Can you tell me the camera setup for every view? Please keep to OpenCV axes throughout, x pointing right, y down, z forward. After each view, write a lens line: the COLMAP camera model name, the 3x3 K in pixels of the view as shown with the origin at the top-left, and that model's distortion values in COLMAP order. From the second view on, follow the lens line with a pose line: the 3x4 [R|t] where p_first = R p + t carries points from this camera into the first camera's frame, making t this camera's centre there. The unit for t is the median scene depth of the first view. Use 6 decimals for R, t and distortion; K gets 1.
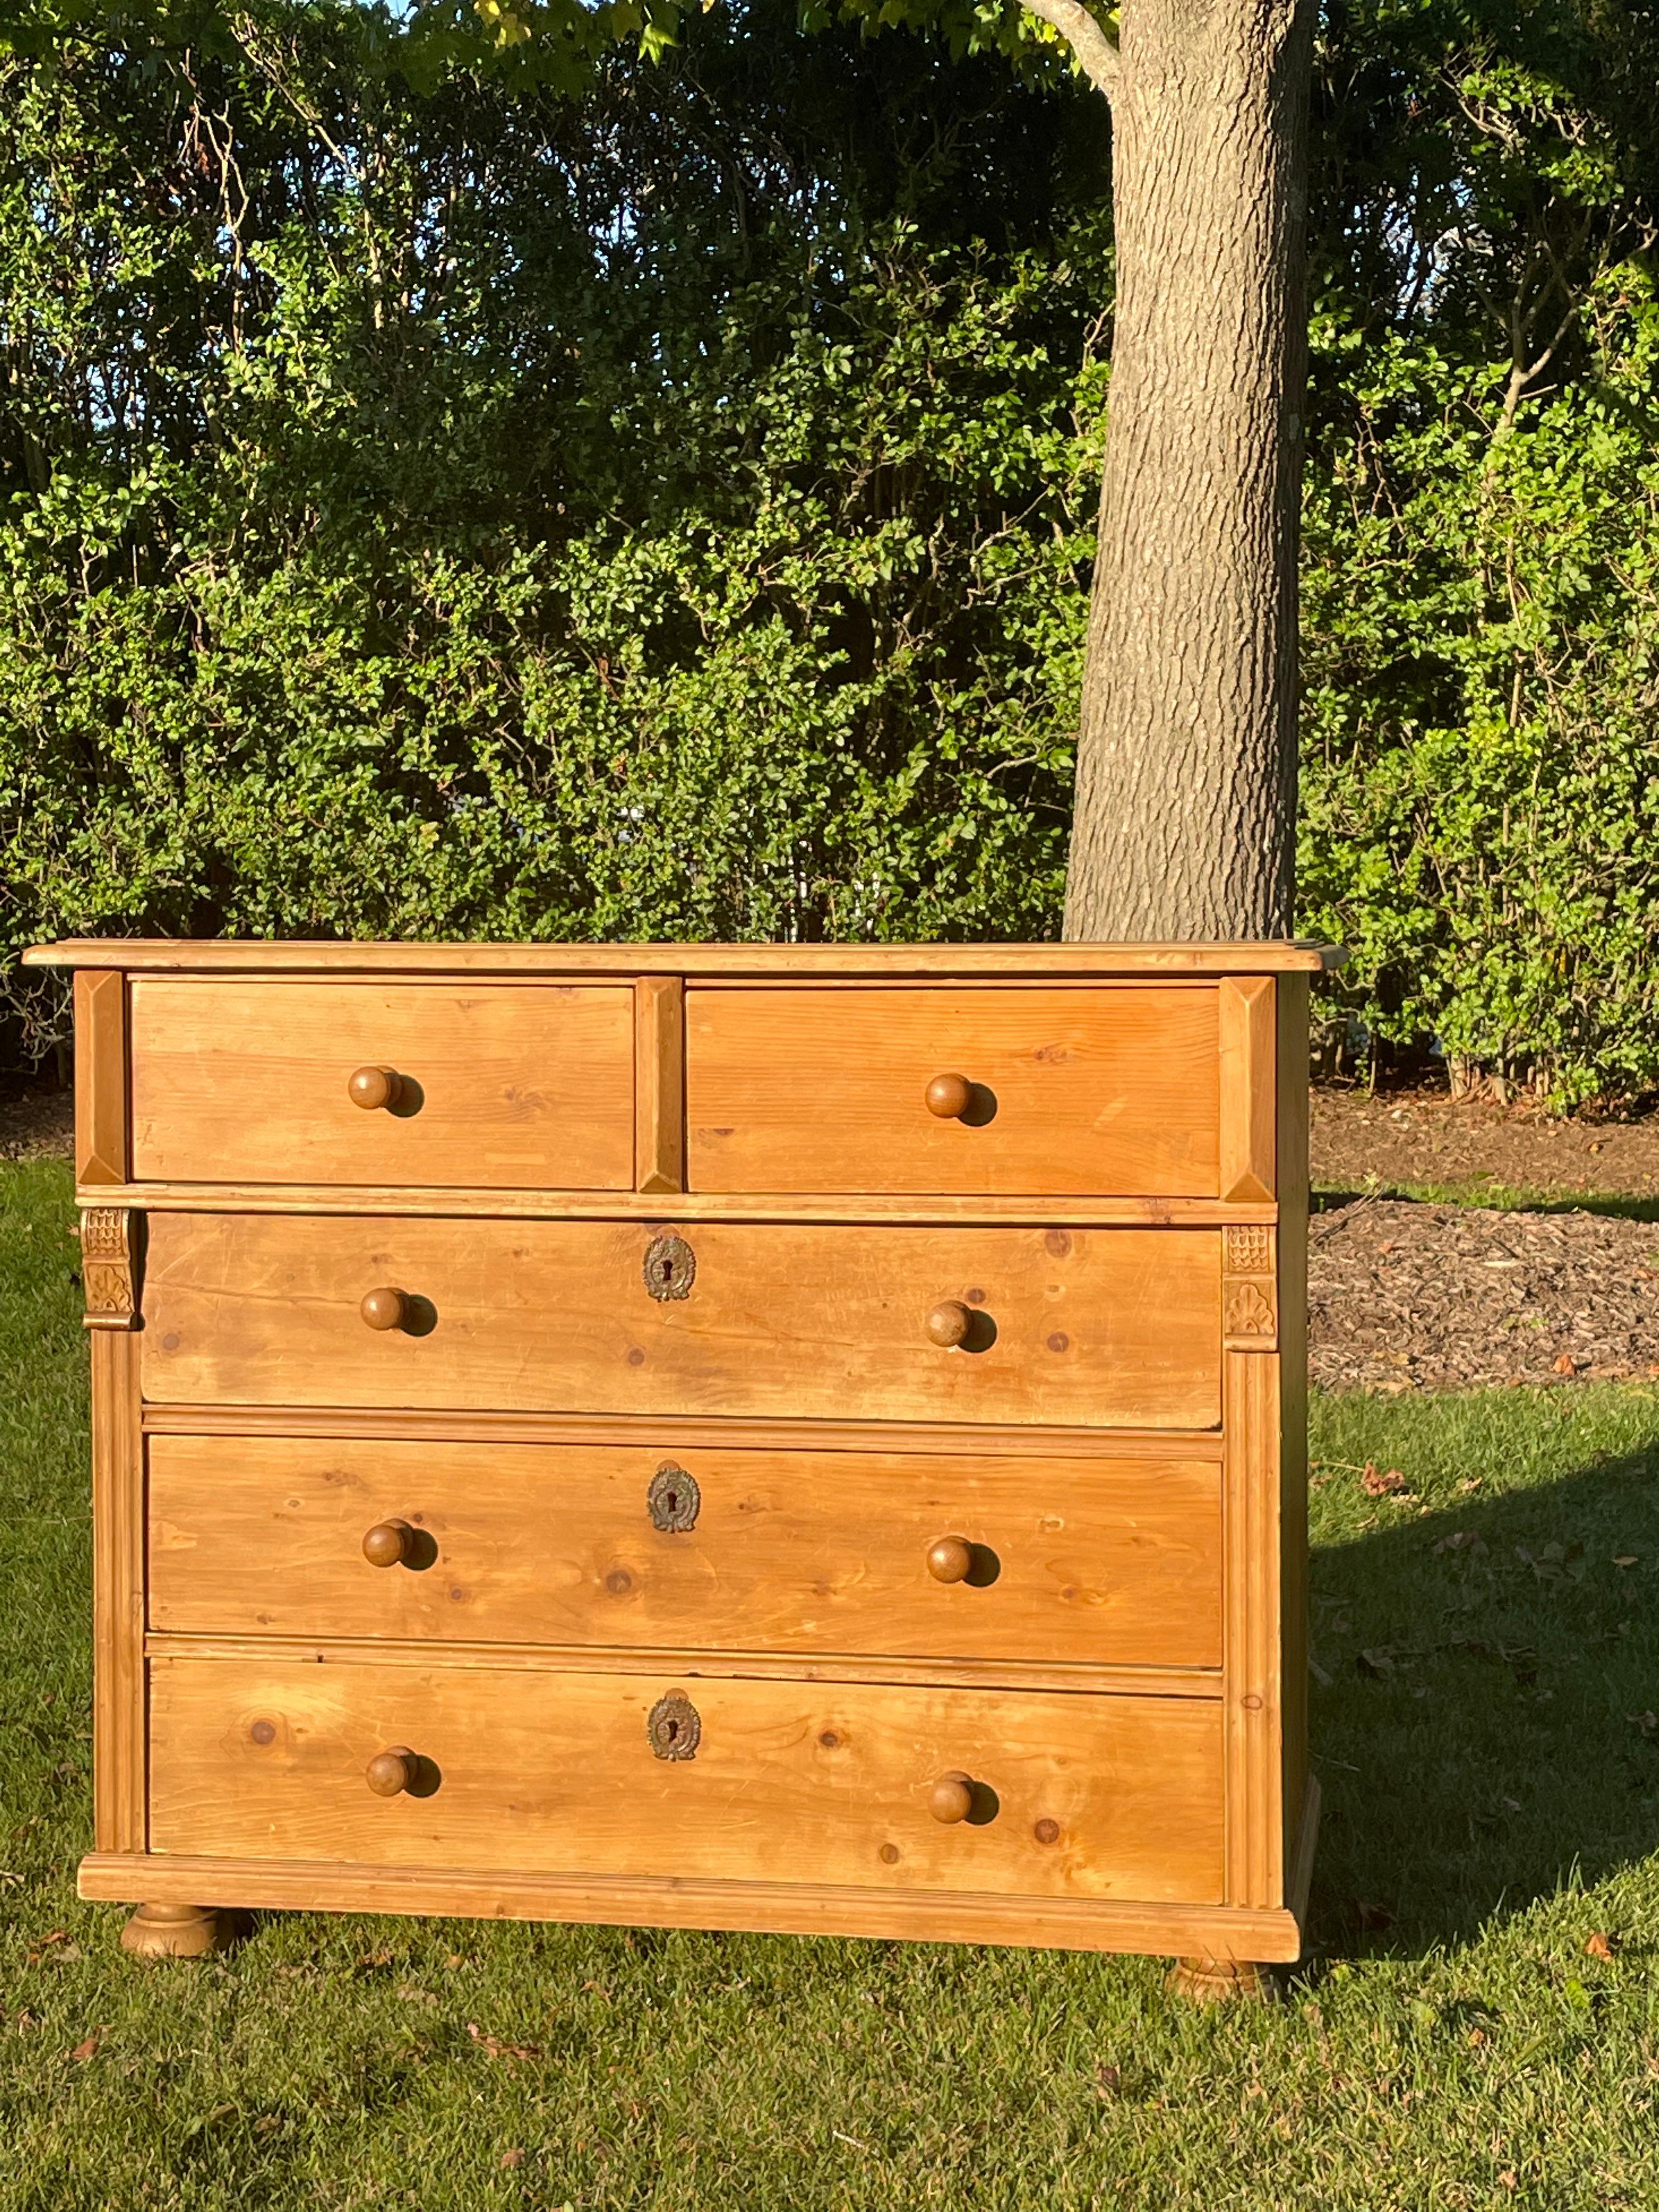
lens RADIAL K [[3446.3, 0, 829.5], [0, 3446.3, 1106.0], [0, 0, 1]] dist [0.155702, -0.396501]
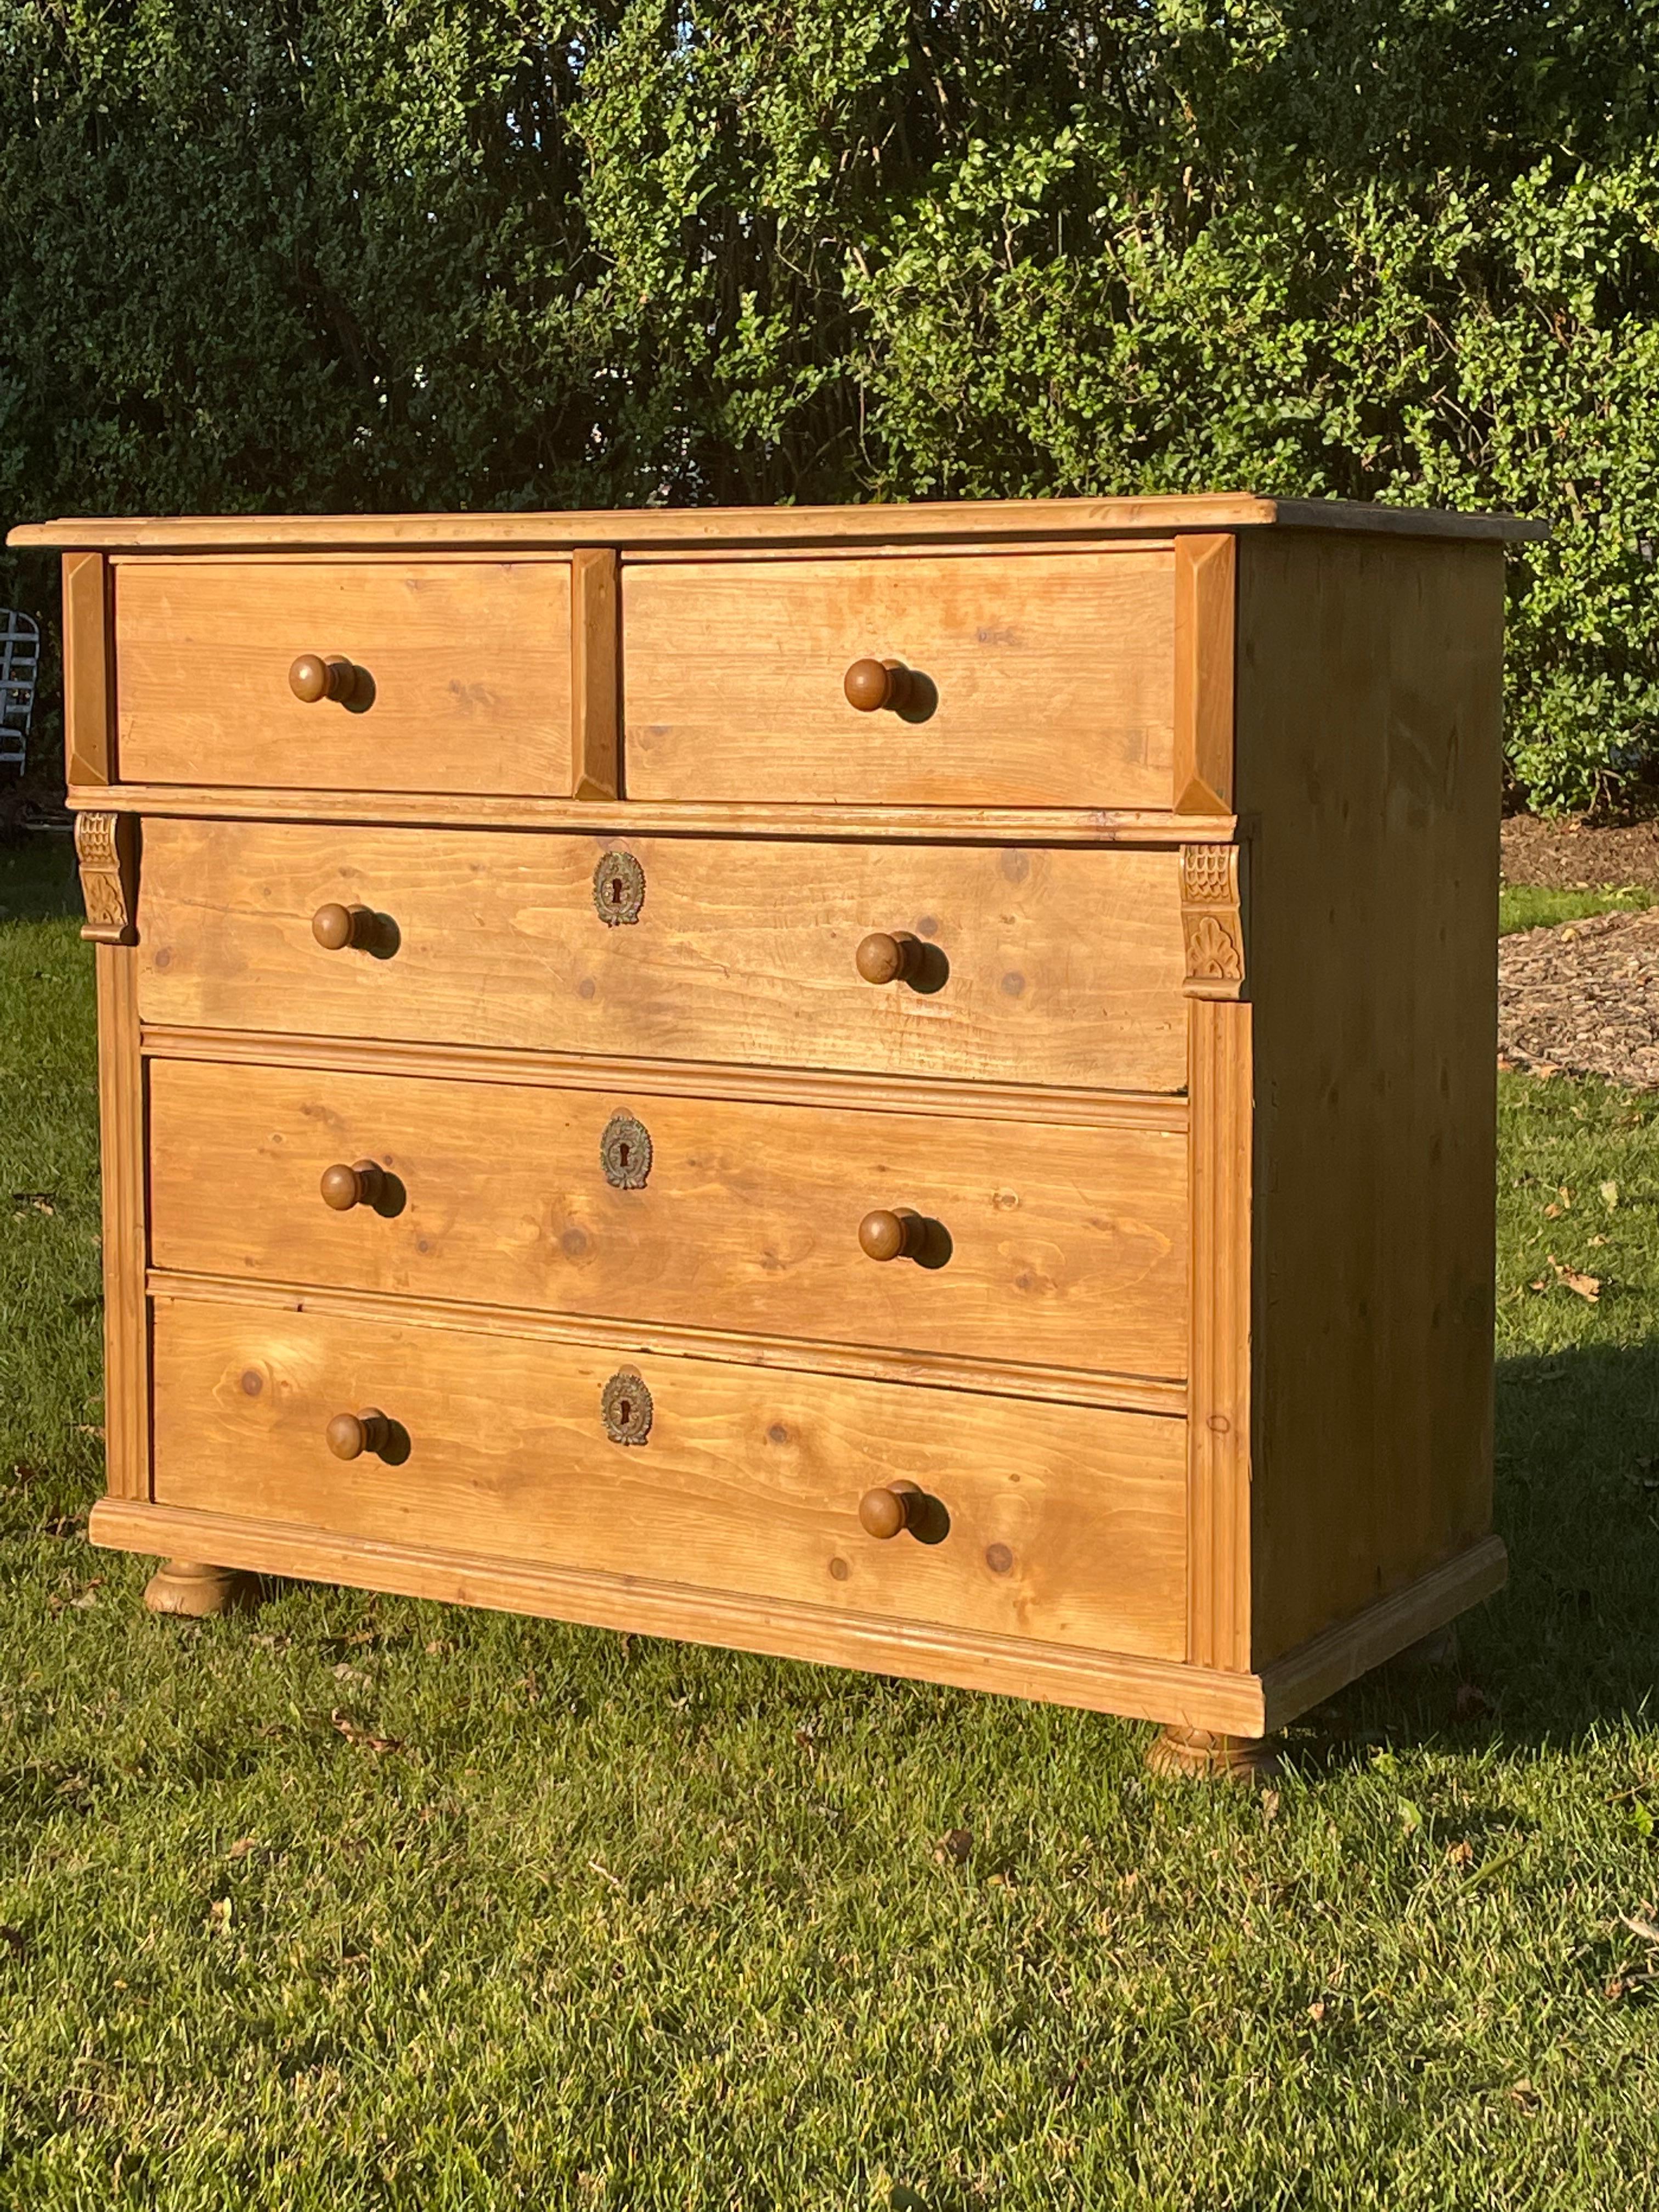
lens RADIAL K [[3596.2, 0, 841.7], [0, 3596.2, 1027.7], [0, 0, 1]] dist [0.126433, -0.100888]
pose [[0.936962, 0.035688, -0.347604, 0.097185], [-0.018625, 0.998457, 0.052305, 0.010034], [0.348935, -0.042534, 0.936181, 0.048845]]
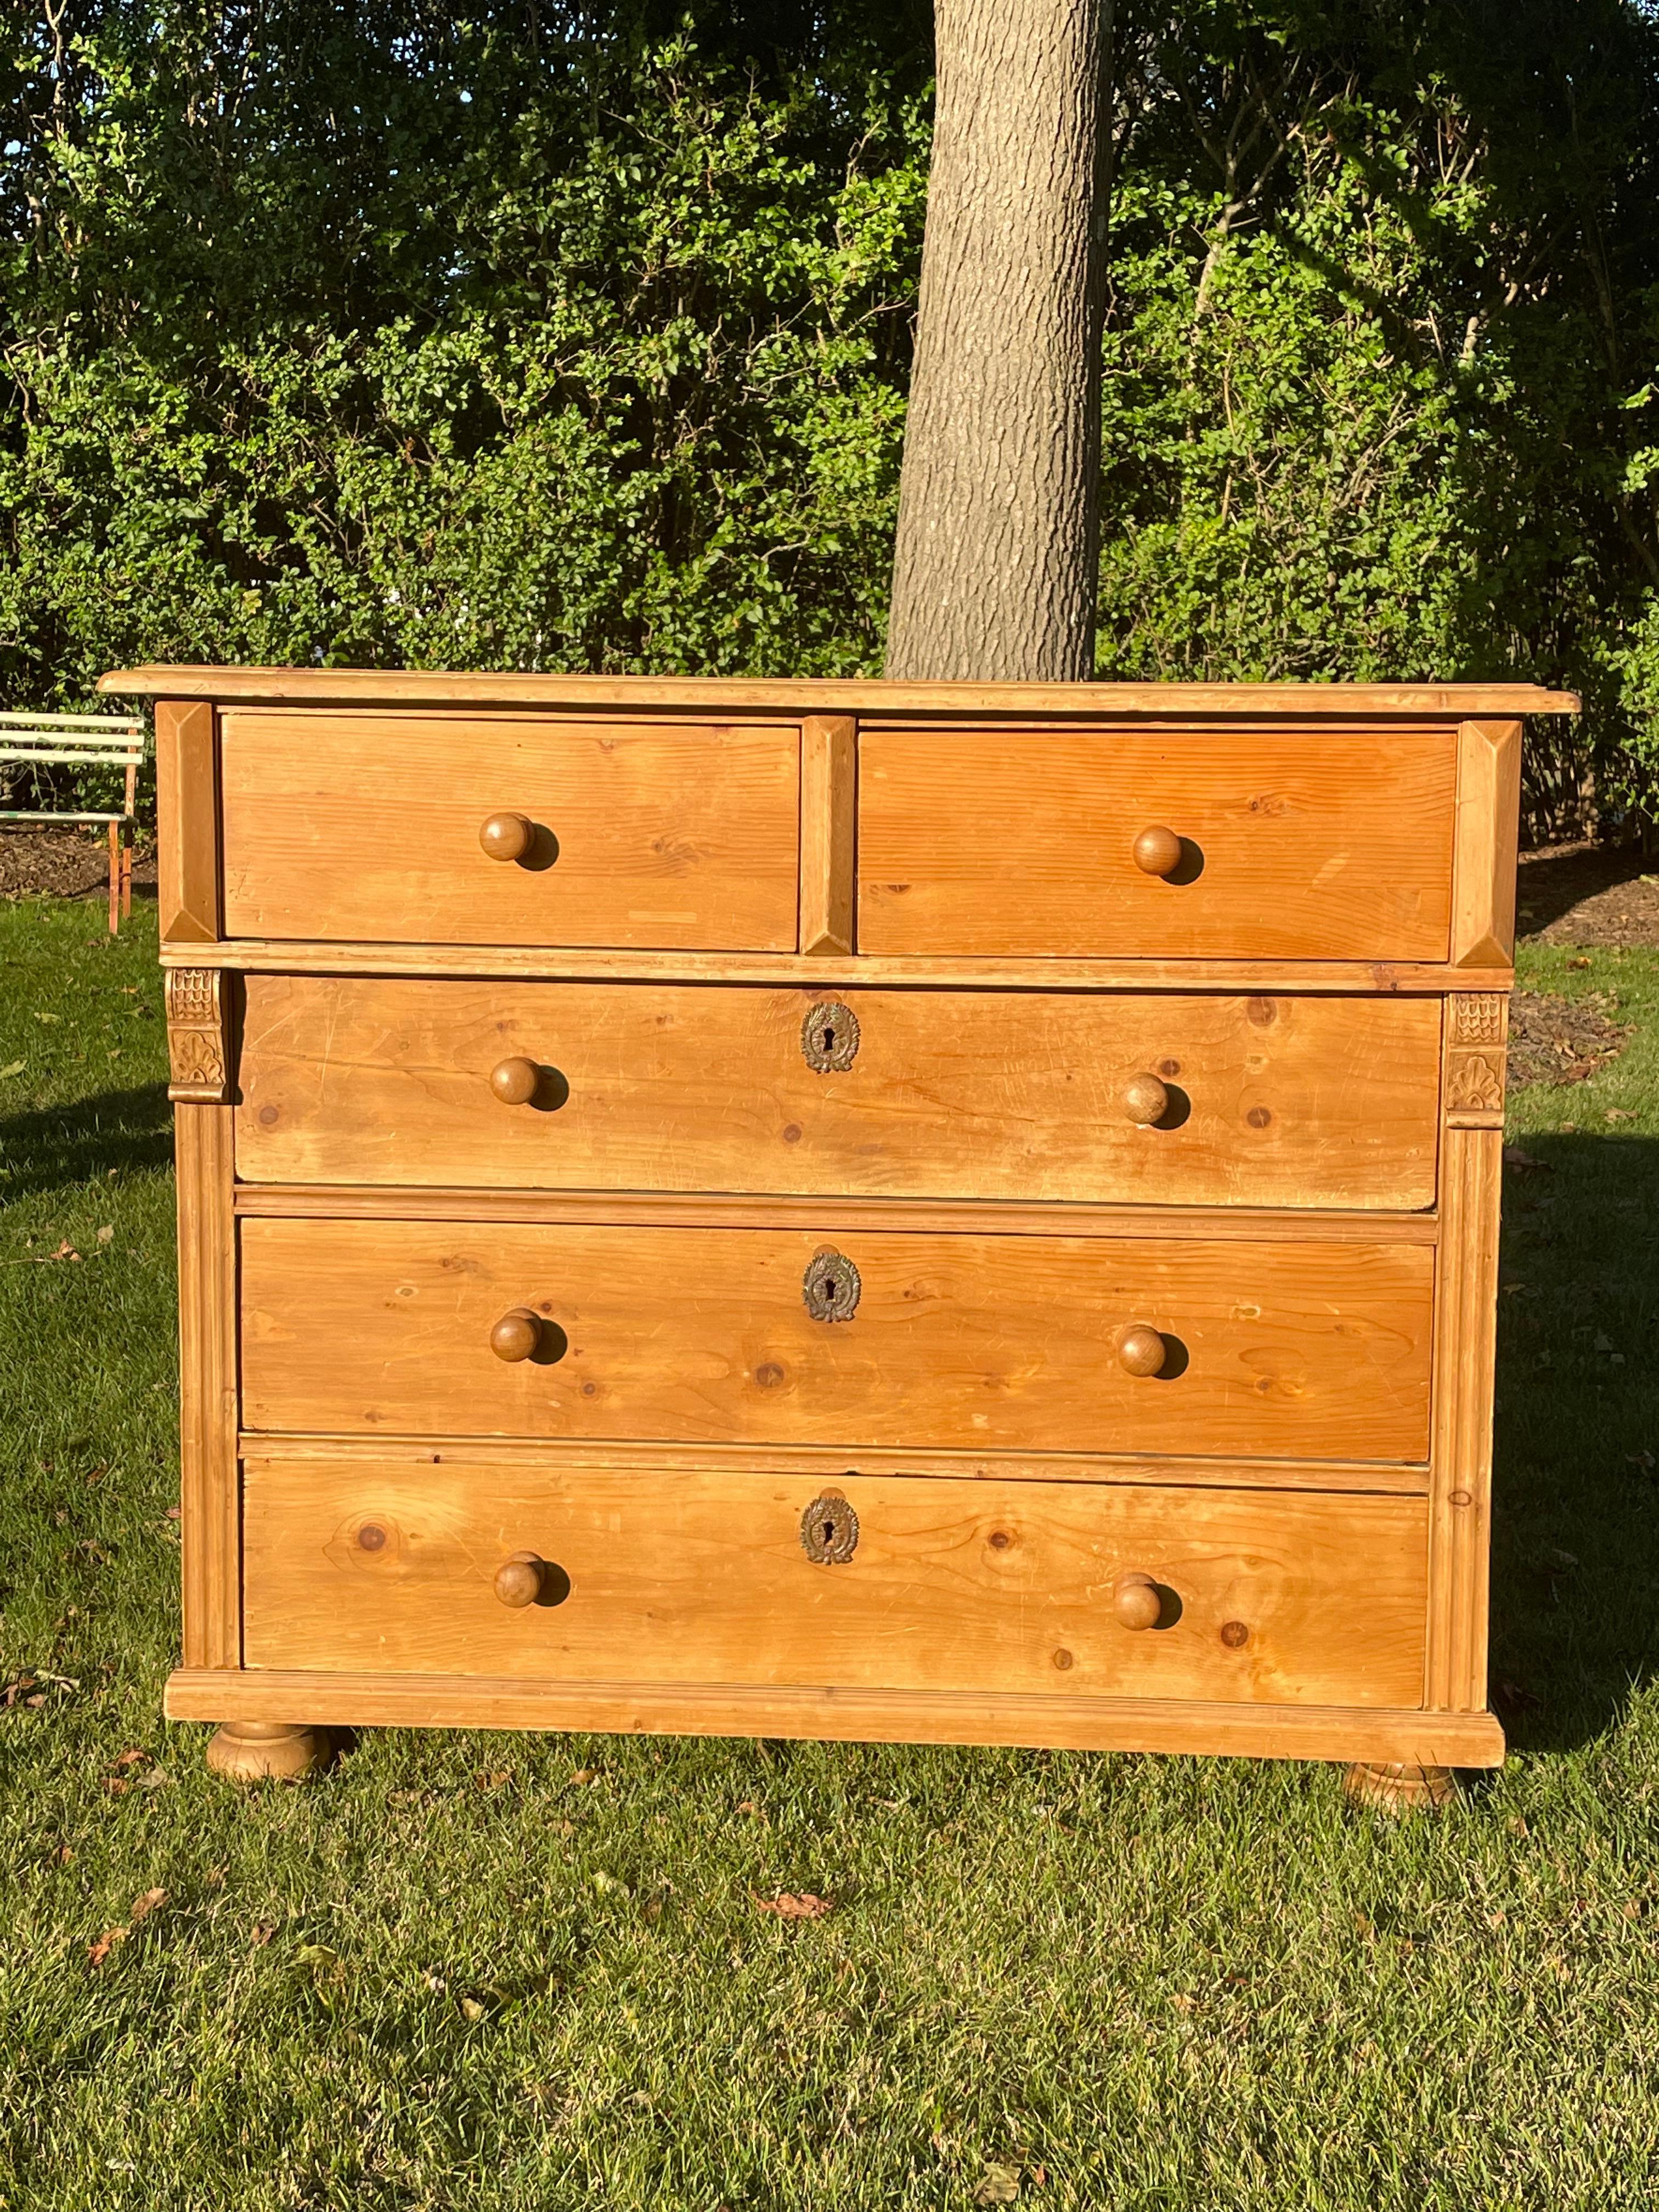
lens RADIAL K [[2852.7, 0, 830.7], [0, 2852.7, 1062.6], [0, 0, 1]] dist [0.148978, -0.353353]
pose [[0.993306, -0.001823, 0.115499, -0.040084], [-0.006539, 0.997385, 0.071979, -0.000232], [-0.115328, -0.072253, 0.990696, 0.074541]]
